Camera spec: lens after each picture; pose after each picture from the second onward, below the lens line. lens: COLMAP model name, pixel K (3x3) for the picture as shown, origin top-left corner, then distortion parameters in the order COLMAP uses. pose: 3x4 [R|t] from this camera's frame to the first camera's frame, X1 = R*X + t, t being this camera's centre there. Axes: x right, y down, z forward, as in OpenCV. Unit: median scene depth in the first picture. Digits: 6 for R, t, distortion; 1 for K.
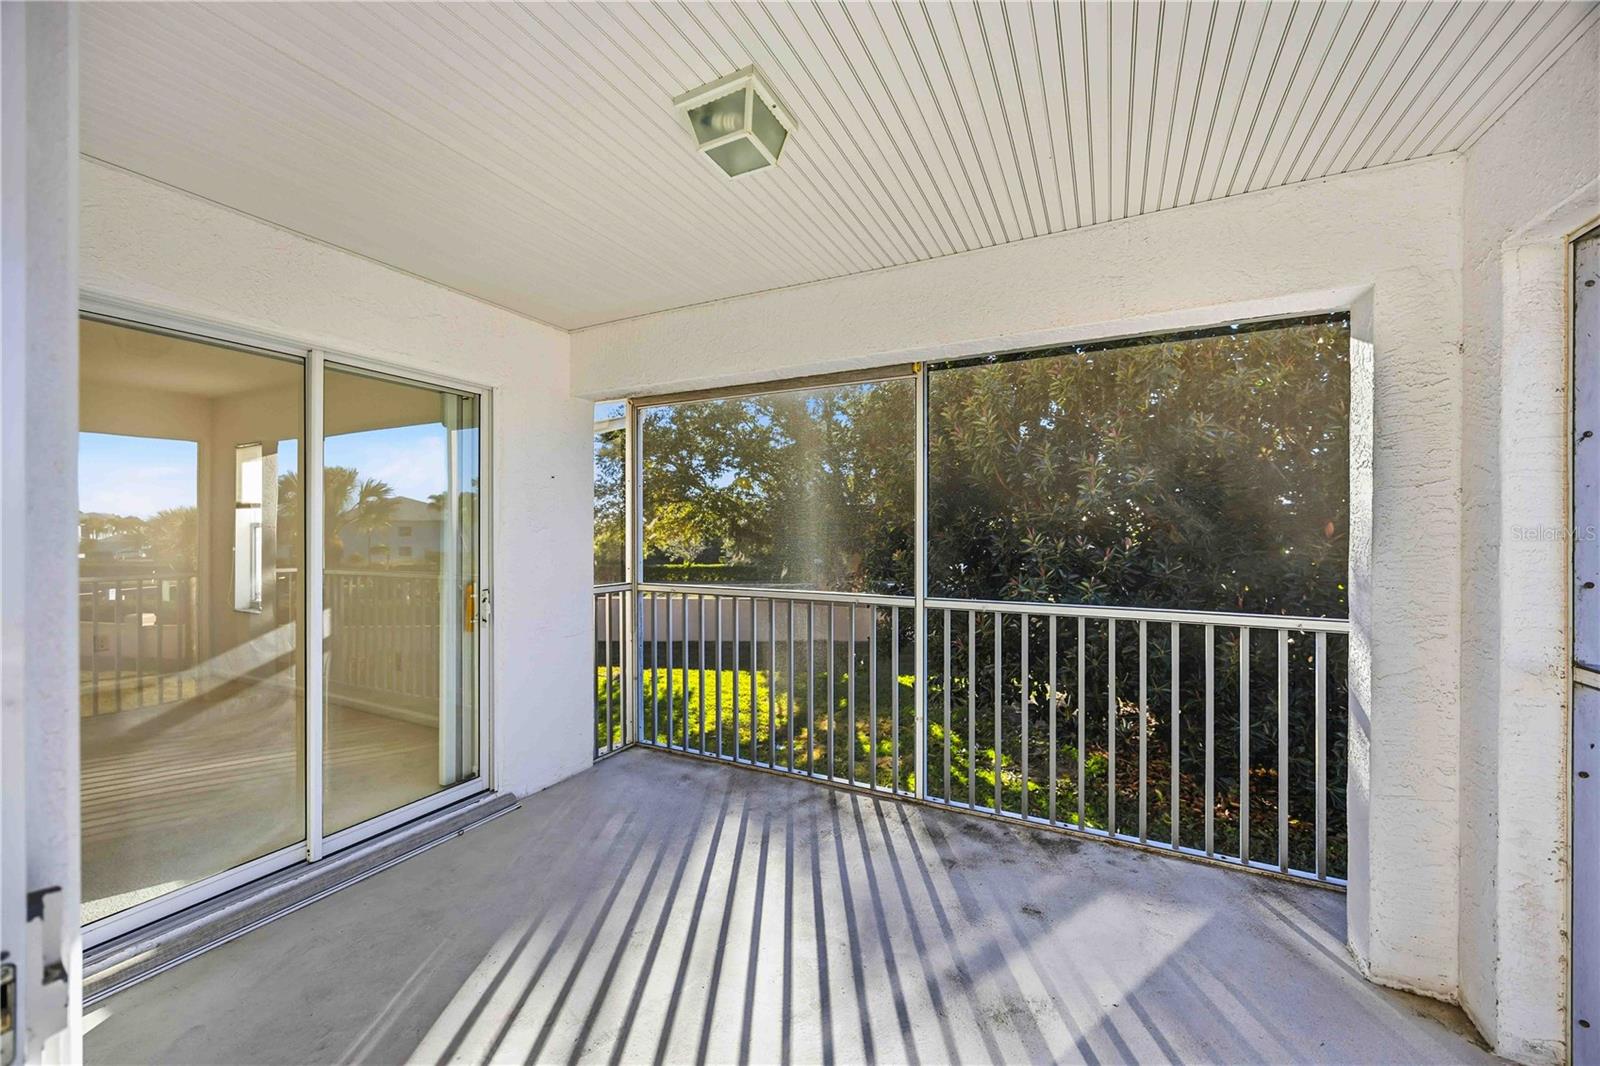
lens RADIAL K [[608.3, 0, 800.0], [0, 608.3, 533.0], [0, 0, 1]] dist [-0.000686, -0.000907]
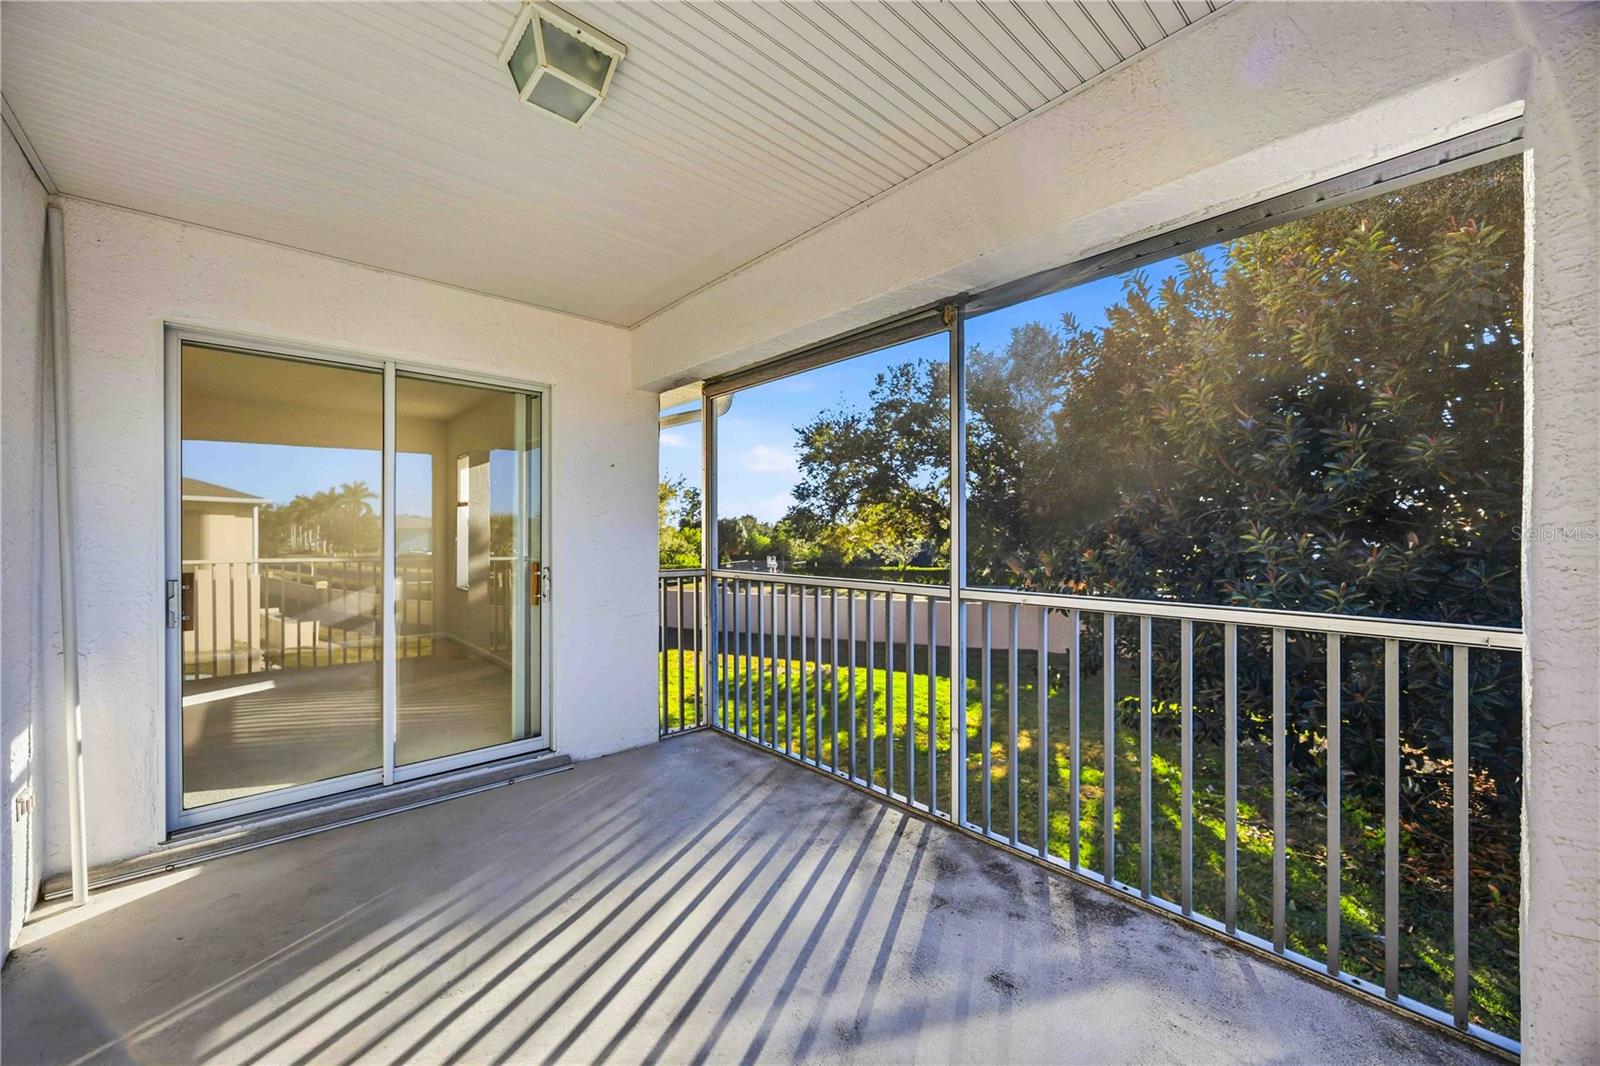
lens RADIAL K [[608.3, 0, 800.0], [0, 608.3, 533.0], [0, 0, 1]] dist [-0.000686, -0.000907]
pose [[0.933619, -0.001984, -0.358261, 0.282603], [-0.000282, 0.999980, -0.006271, 0.033984], [0.358267, 0.005956, 0.933600, 0.118127]]
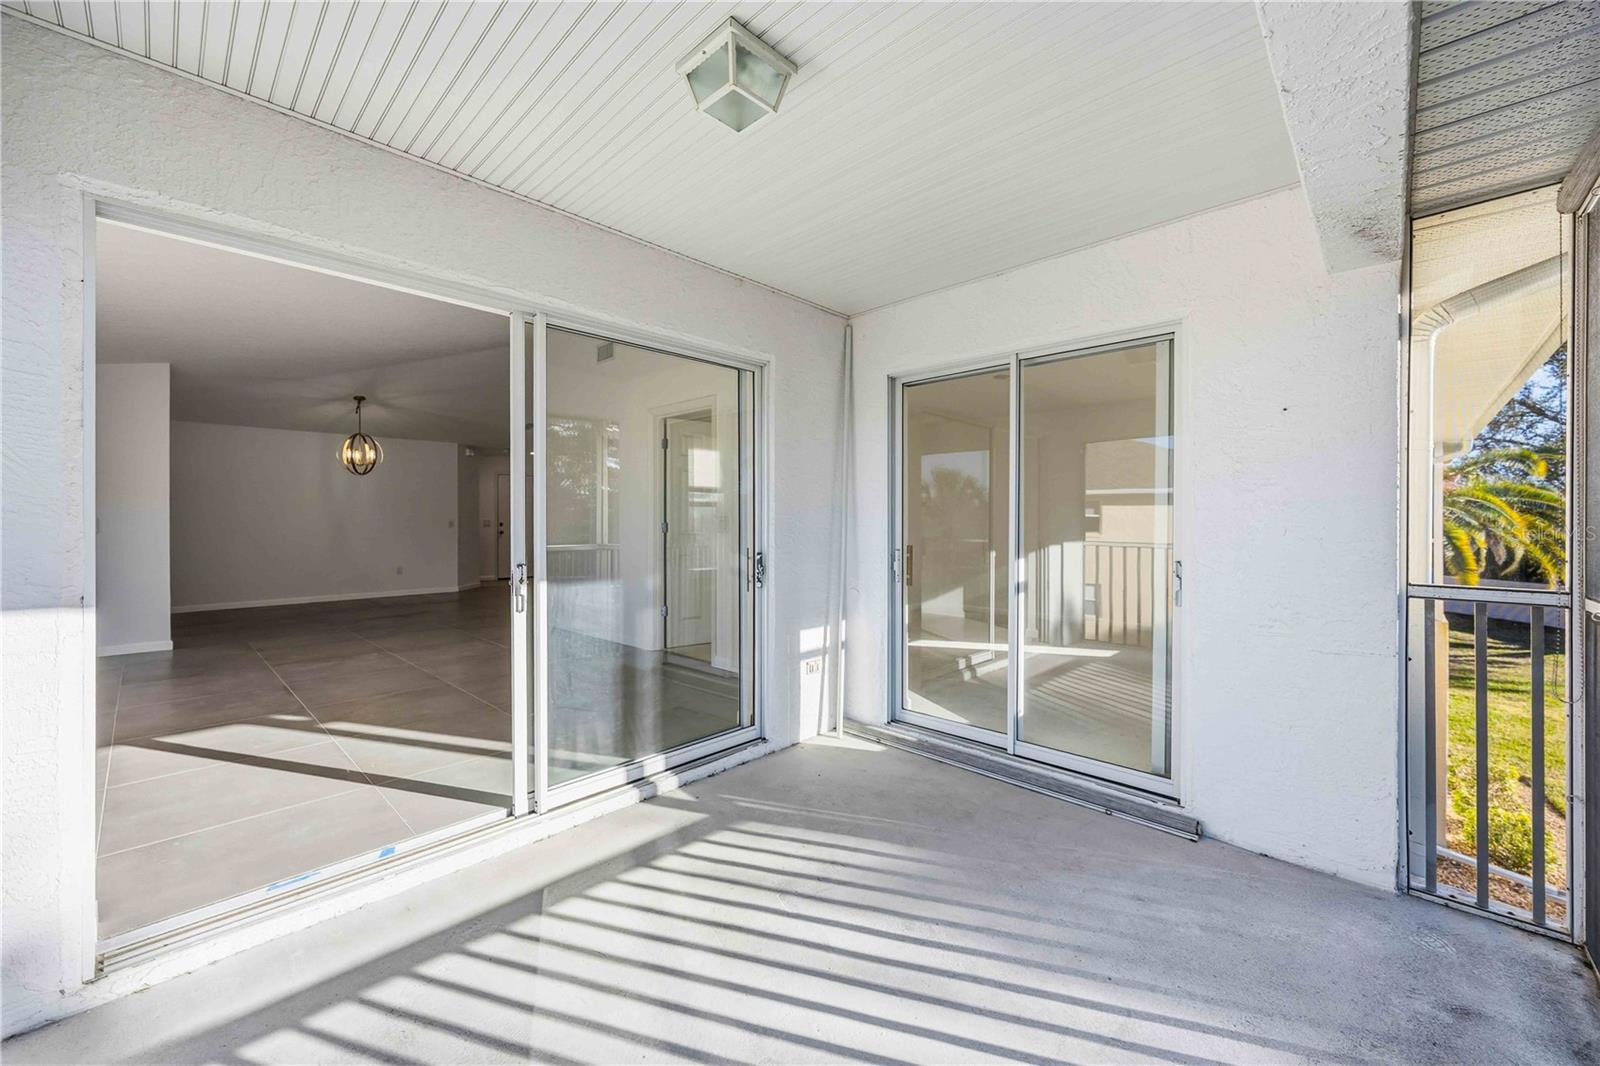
lens RADIAL K [[623.9, 0, 800.0], [0, 623.9, 533.0], [0, 0, 1]] dist [-0.006634, -0.000289]
pose [[-0.297355, 0.017433, -0.954608, 0.416007], [-0.005021, 0.999791, 0.019822, 0.034918], [0.954754, 0.010688, -0.297205, 0.683411]]
